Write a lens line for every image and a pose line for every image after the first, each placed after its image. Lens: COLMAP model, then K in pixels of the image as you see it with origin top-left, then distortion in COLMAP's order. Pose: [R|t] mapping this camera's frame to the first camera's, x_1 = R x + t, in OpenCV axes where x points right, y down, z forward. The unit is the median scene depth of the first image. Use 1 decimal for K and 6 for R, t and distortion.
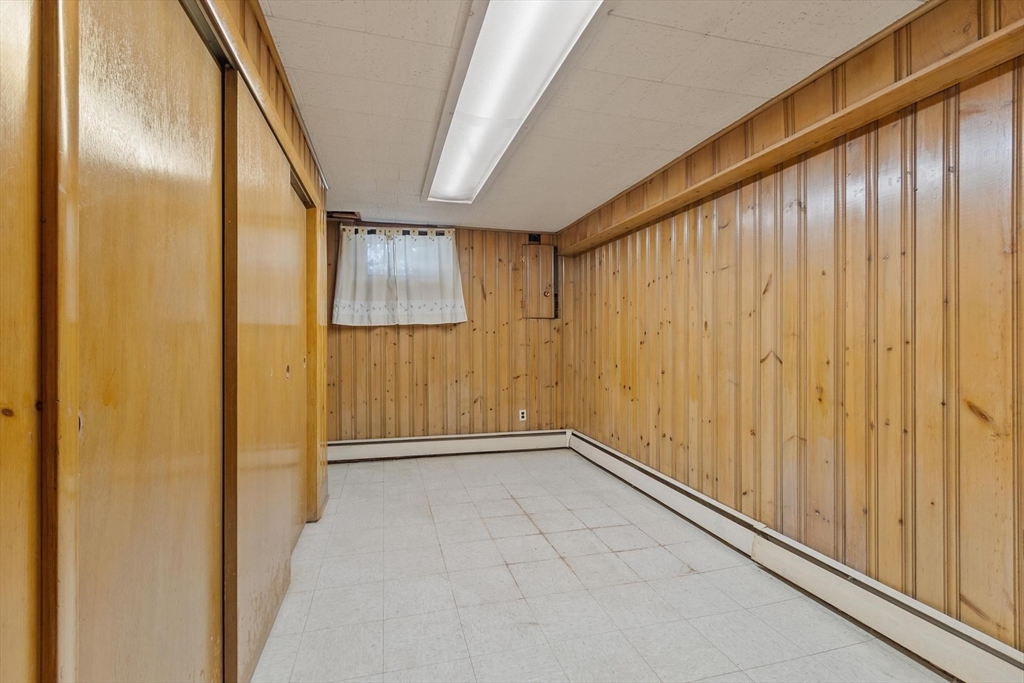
lens RADIAL K [[451.2, 0, 510.4], [0, 451.2, 339.4], [0, 0, 1]] dist [0.000891, -0.000810]
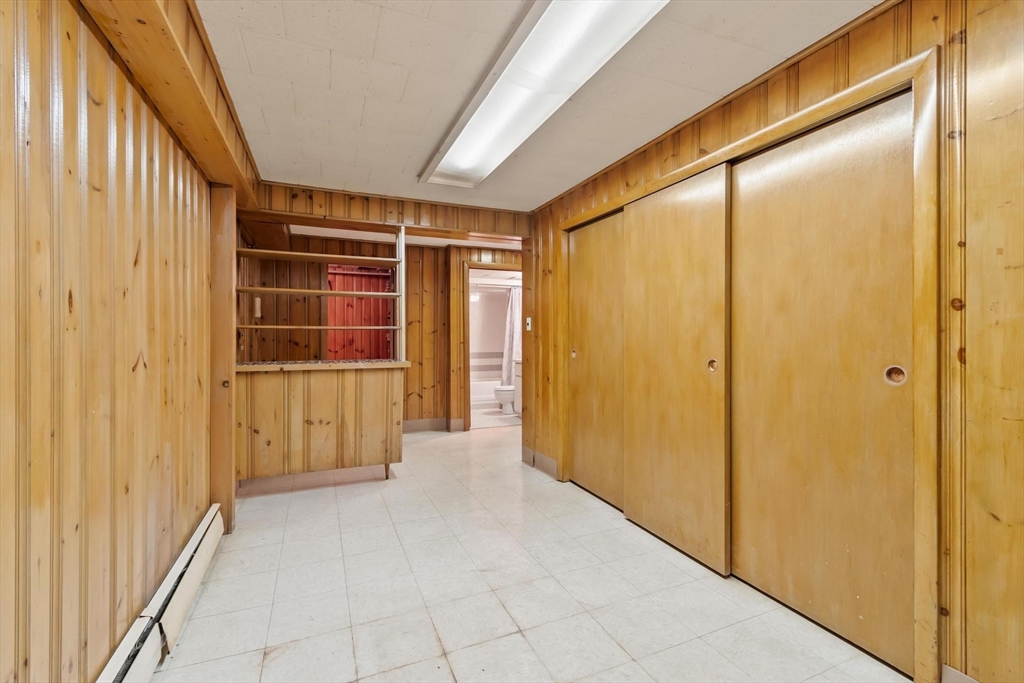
lens RADIAL K [[451.2, 0, 511.8], [0, 451.2, 338.1], [0, 0, 1]] dist [0.000891, -0.000810]
pose [[-0.990674, -0.001197, -0.136251, 0.114789], [-0.002041, 0.999980, 0.006059, -0.001312], [0.136241, 0.006281, -0.990656, 1.803964]]
